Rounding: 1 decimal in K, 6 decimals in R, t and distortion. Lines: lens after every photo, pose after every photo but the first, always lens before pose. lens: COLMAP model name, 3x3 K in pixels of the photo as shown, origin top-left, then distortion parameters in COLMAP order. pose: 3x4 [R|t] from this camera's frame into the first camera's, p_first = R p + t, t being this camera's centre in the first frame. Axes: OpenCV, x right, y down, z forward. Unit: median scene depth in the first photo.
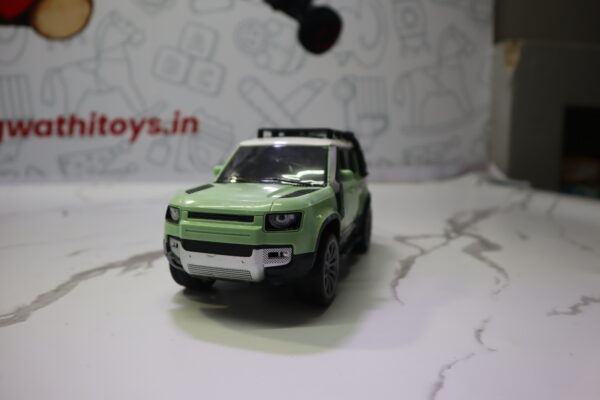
lens RADIAL K [[421.5, 0, 303.4], [0, 421.5, 199.1], [0, 0, 1]] dist [-0.113551, 0.076677]
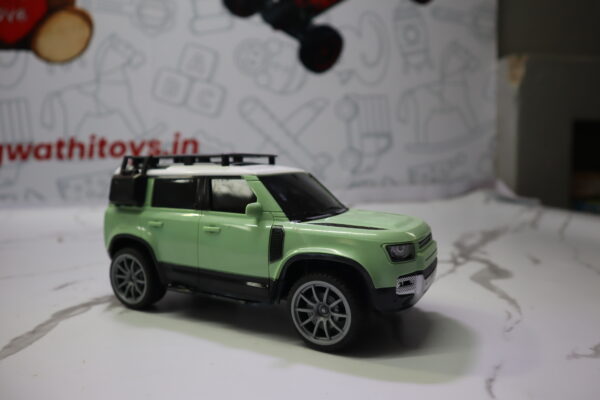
lens RADIAL K [[421.5, 0, 303.5], [0, 421.5, 198.0], [0, 0, 1]] dist [-0.113551, 0.076677]
pose [[0.999776, -0.013506, -0.016292, 0.010531], [0.012825, 0.999068, -0.041207, -0.012137], [0.016834, 0.040989, 0.999018, 0.023171]]
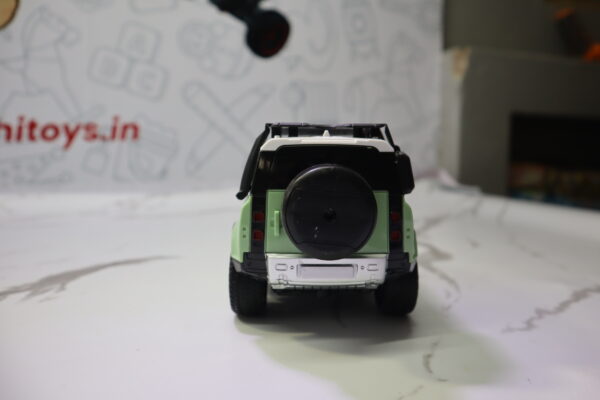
lens RADIAL K [[421.5, 0, 303.7], [0, 421.5, 197.8], [0, 0, 1]] dist [-0.113551, 0.076677]
pose [[0.994504, -0.010947, 0.104129, 0.018733], [0.013293, 0.999672, -0.021869, -0.001547], [-0.103855, 0.023133, 0.994323, 0.037128]]
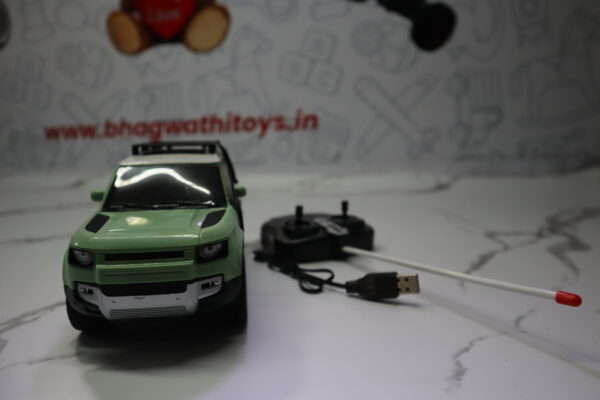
lens RADIAL K [[421.5, 0, 304.7], [0, 421.5, 197.9], [0, 0, 1]] dist [-0.113551, 0.076677]
pose [[0.958279, 0.029788, -0.284278, 0.038732], [-0.019456, 0.999046, 0.039100, -0.017747], [0.285171, -0.031938, 0.957944, -0.088017]]
